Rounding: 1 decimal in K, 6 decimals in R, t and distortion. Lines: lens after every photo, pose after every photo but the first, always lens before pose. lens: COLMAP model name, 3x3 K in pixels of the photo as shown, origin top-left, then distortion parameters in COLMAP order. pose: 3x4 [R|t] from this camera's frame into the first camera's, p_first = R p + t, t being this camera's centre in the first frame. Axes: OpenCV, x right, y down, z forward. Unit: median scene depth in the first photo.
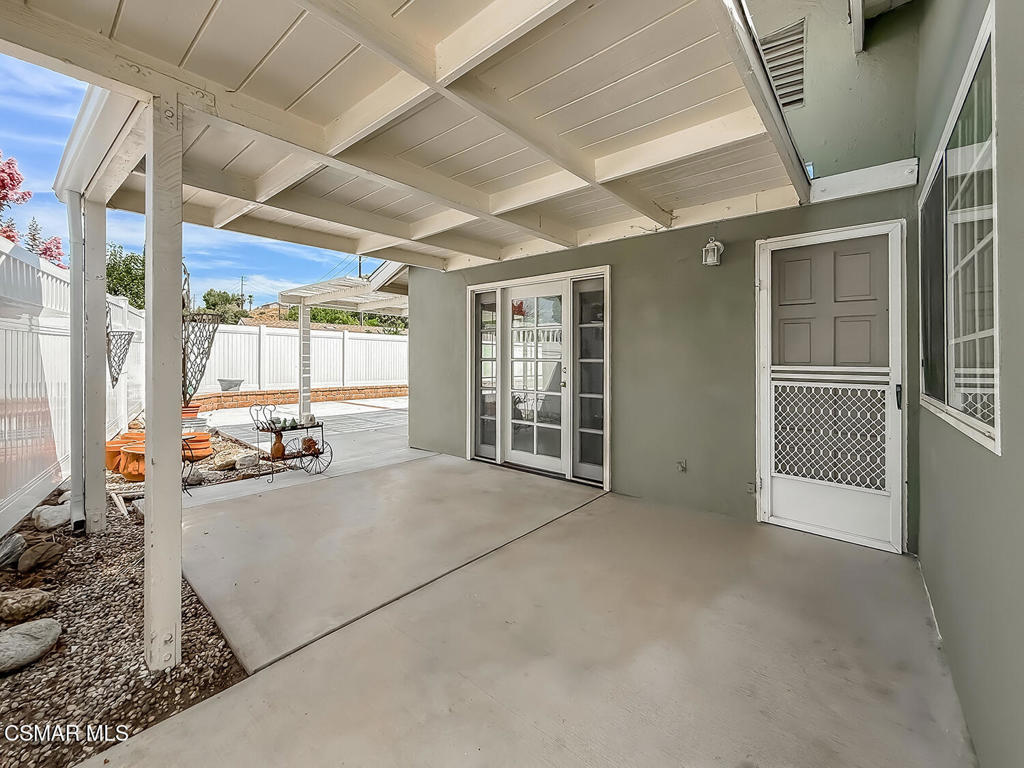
lens RADIAL K [[421.5, 0, 505.9], [0, 421.5, 382.2], [0, 0, 1]] dist [-0.000524, 0.000113]
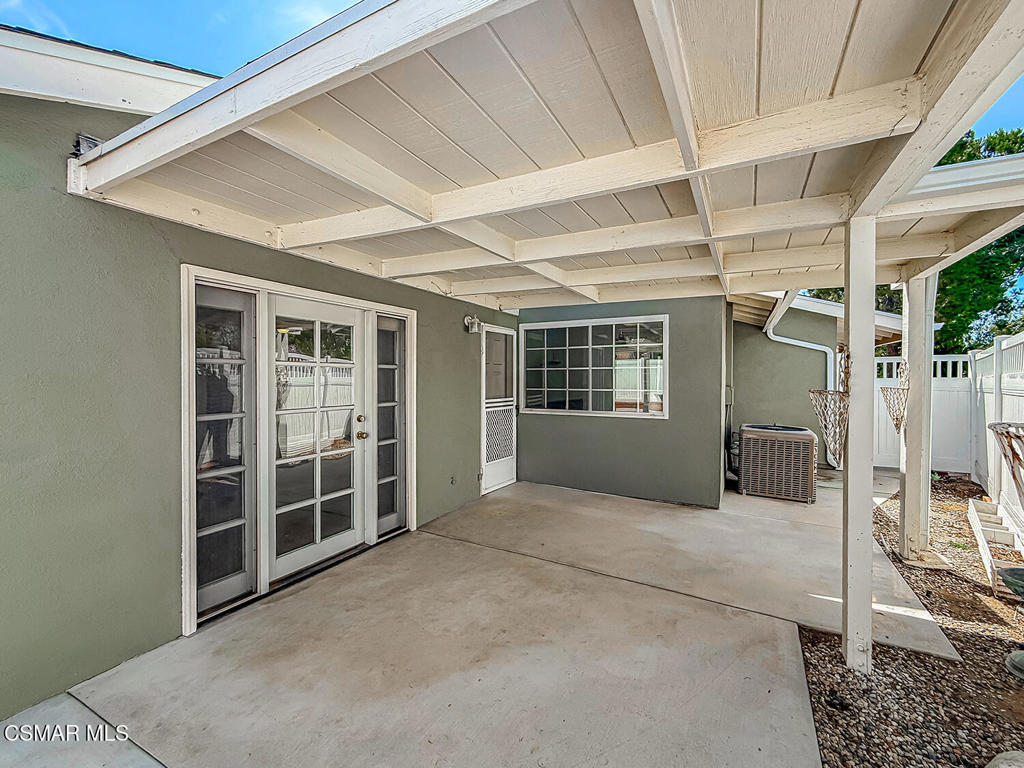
lens RADIAL K [[421.5, 0, 505.9], [0, 421.5, 382.2], [0, 0, 1]] dist [-0.000524, 0.000113]
pose [[-0.191370, -0.021769, 0.981277, -0.749506], [0.042630, 0.998626, 0.030468, -0.113421], [-0.980592, 0.047663, -0.190179, 0.904916]]
